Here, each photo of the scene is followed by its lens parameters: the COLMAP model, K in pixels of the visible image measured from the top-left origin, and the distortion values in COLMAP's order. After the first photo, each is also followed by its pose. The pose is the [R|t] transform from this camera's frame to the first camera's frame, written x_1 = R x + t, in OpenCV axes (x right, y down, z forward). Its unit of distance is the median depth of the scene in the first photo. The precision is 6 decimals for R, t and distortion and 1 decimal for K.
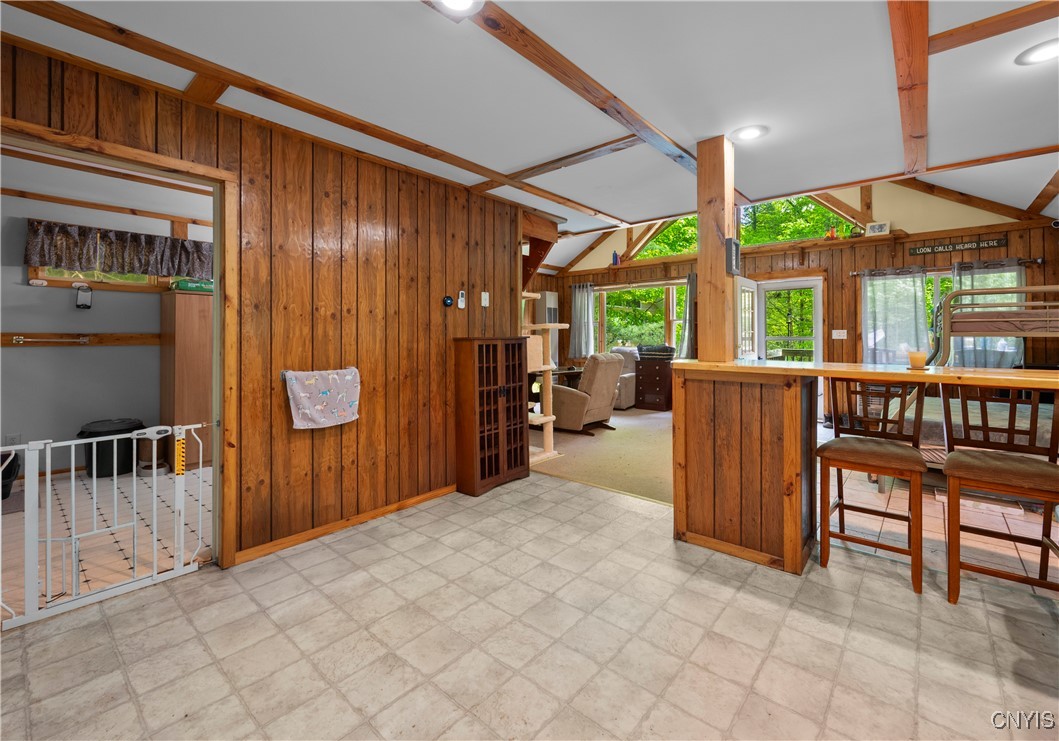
lens RADIAL K [[449.7, 0, 553.8], [0, 449.7, 334.1], [0, 0, 1]] dist [-0.008649, 0.000070]
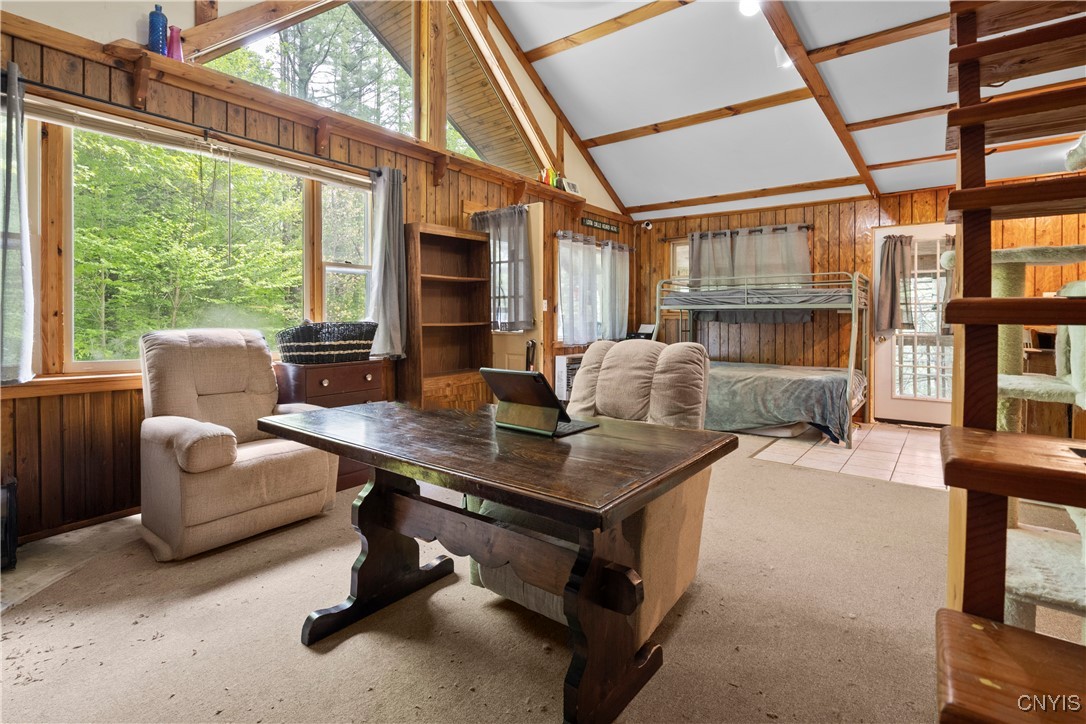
lens RADIAL K [[518.9, 0, 546.8], [0, 518.9, 318.6], [0, 0, 1]] dist [-0.000457, -0.000021]
pose [[-0.031730, -0.002269, 0.999494, -0.362054], [-0.011263, 0.999935, 0.001913, 0.027816], [-0.999433, -0.011196, -0.031753, 1.278294]]
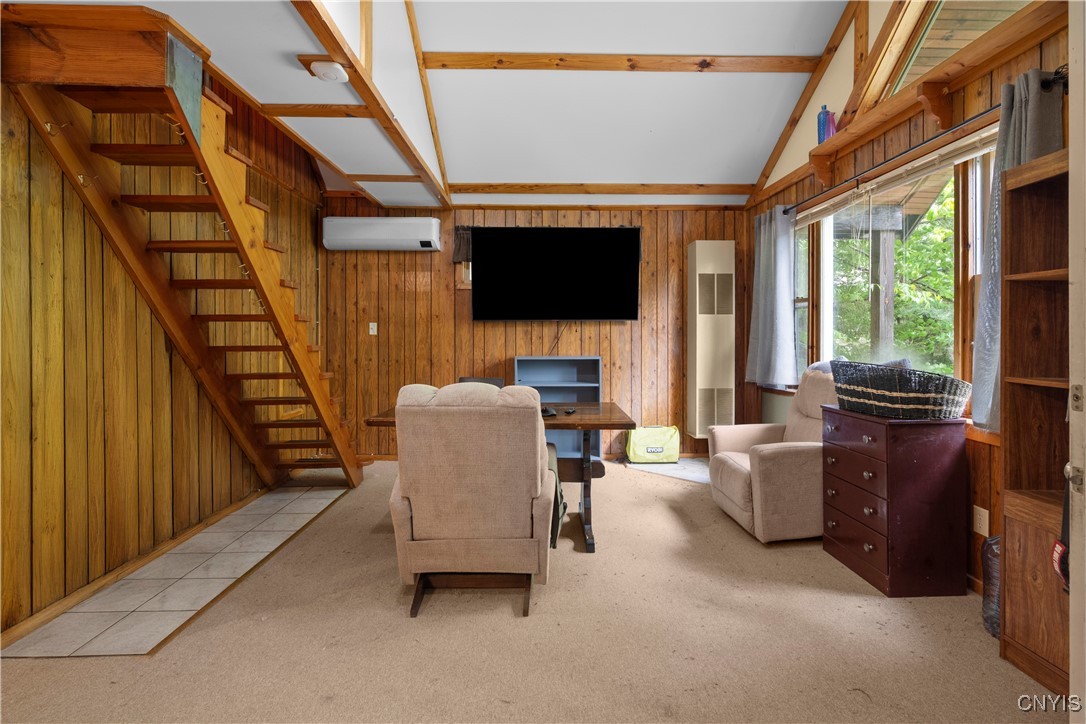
lens RADIAL K [[513.5, 0, 550.0], [0, 513.5, 334.0], [0, 0, 1]] dist [-0.000393, 0.000015]
pose [[0.655815, 0.001520, -0.754920, 0.524290], [0.002387, 0.999989, 0.004087, 0.004054], [0.754918, -0.004482, 0.655804, 0.926691]]
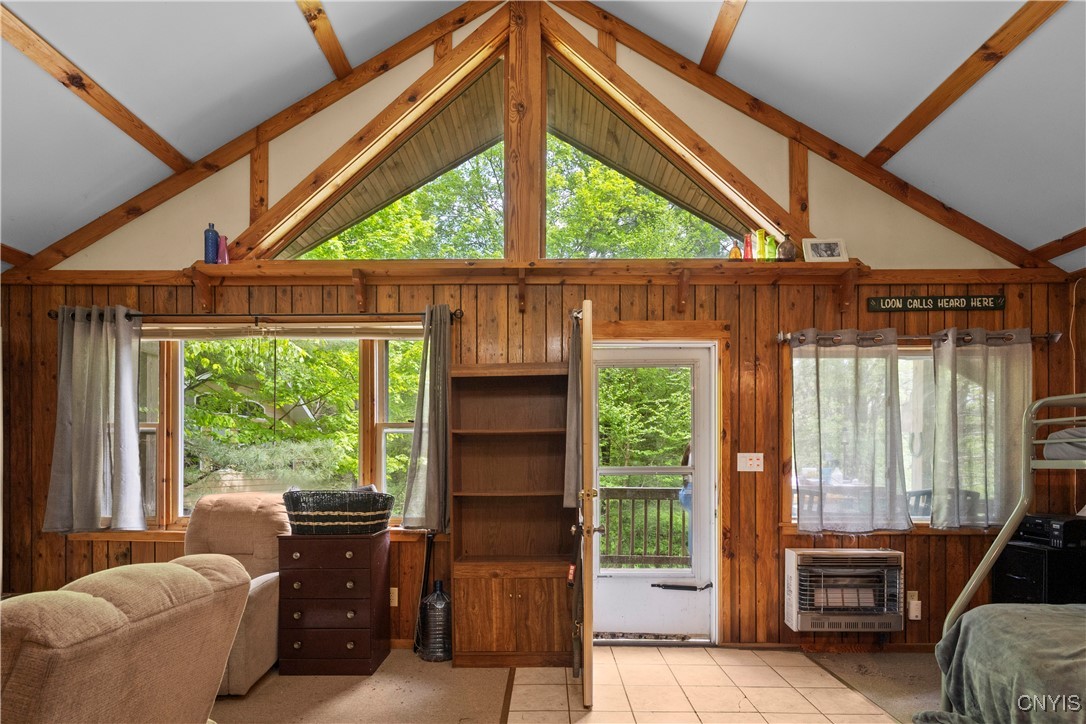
lens RADIAL K [[517.7, 0, 532.3], [0, 517.7, 472.2], [0, 0, 1]] dist [0.000059, -0.000689]
pose [[0.781691, -0.002841, 0.623660, 0.133972], [-0.004532, 0.999937, 0.010235, 0.007291], [-0.623650, -0.010827, 0.781629, 0.889587]]
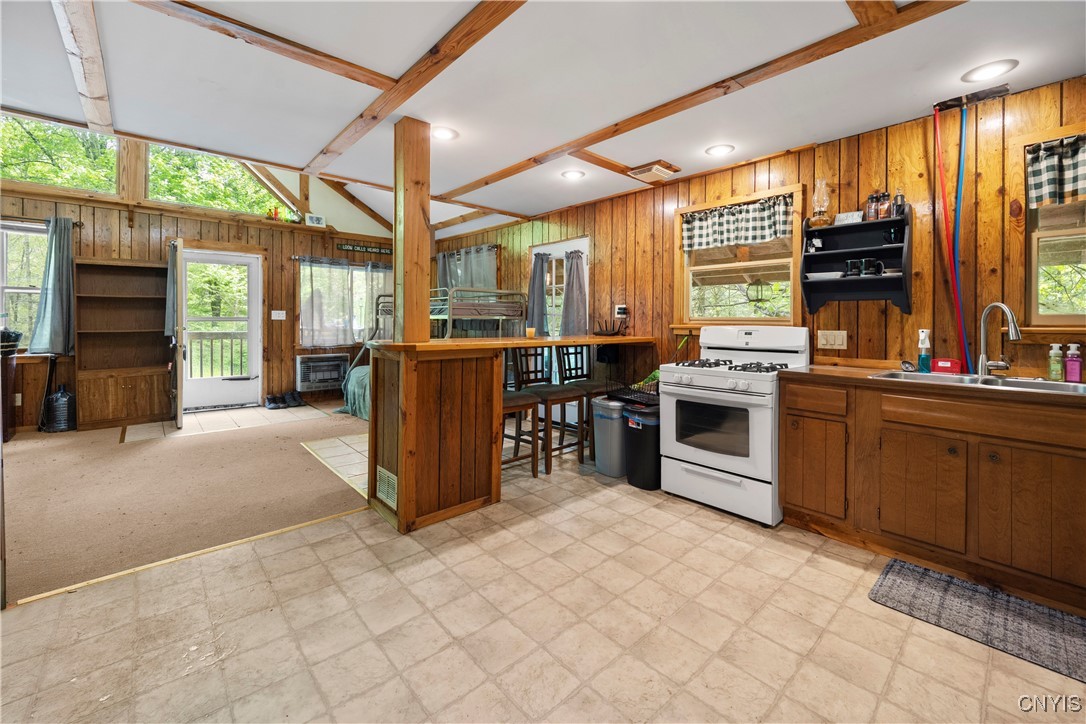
lens RADIAL K [[444.7, 0, 544.6], [0, 444.7, 322.8], [0, 0, 1]] dist [-0.001323, -0.000241]
pose [[0.147229, -0.004739, 0.989091, -0.334329], [-0.012621, 0.999898, 0.006669, 0.004086], [-0.989022, -0.013466, 0.147155, 0.323758]]
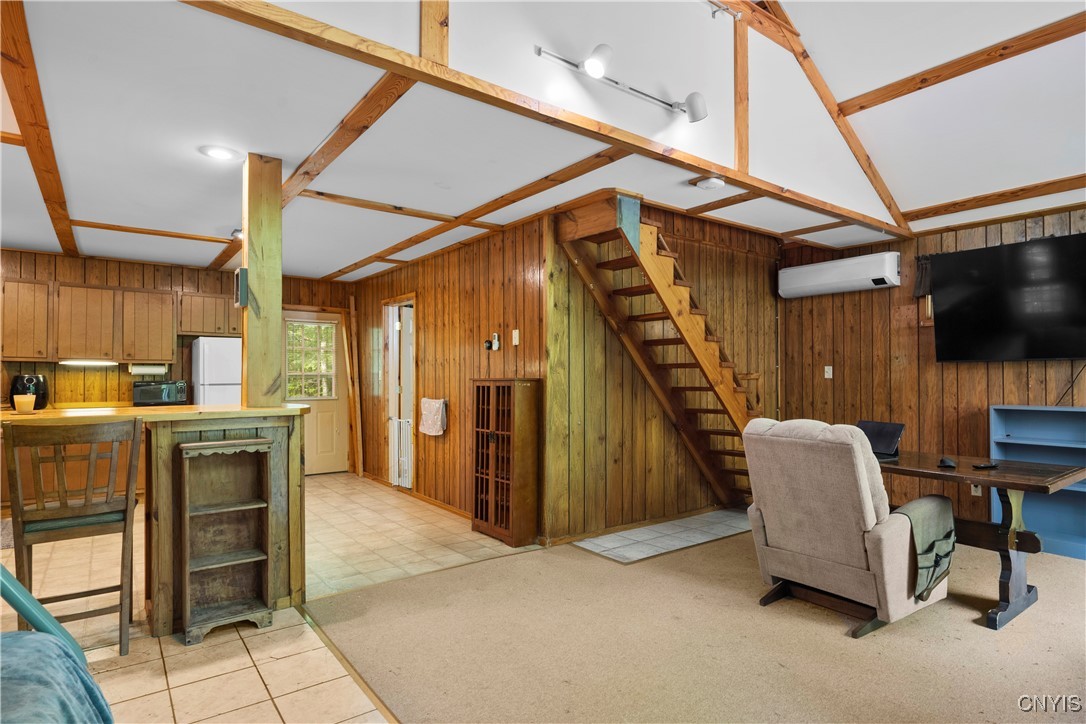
lens RADIAL K [[585.9, 0, 543.0], [0, 585.9, 362.0], [0, 0, 1]] dist [-0.001480, -0.000200]
pose [[-0.233720, -0.023386, -0.972023, 0.789706], [0.005632, 0.999661, -0.025406, 0.003153], [0.972288, -0.011413, -0.233509, 1.050598]]
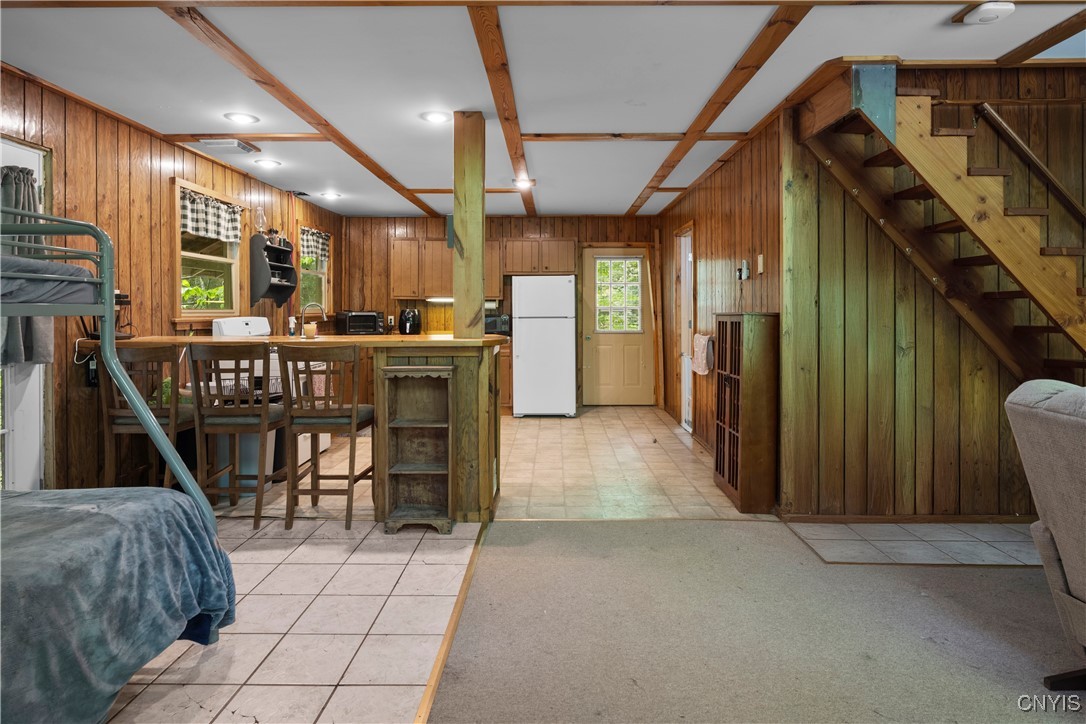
lens RADIAL K [[598.5, 0, 544.3], [0, 598.5, 304.3], [0, 0, 1]] dist [-0.000327, -0.000285]
pose [[-0.780139, -0.005758, -0.625580, 0.614826], [0.004110, 0.999889, -0.014328, 0.004224], [0.625593, -0.013749, -0.780029, 1.235326]]
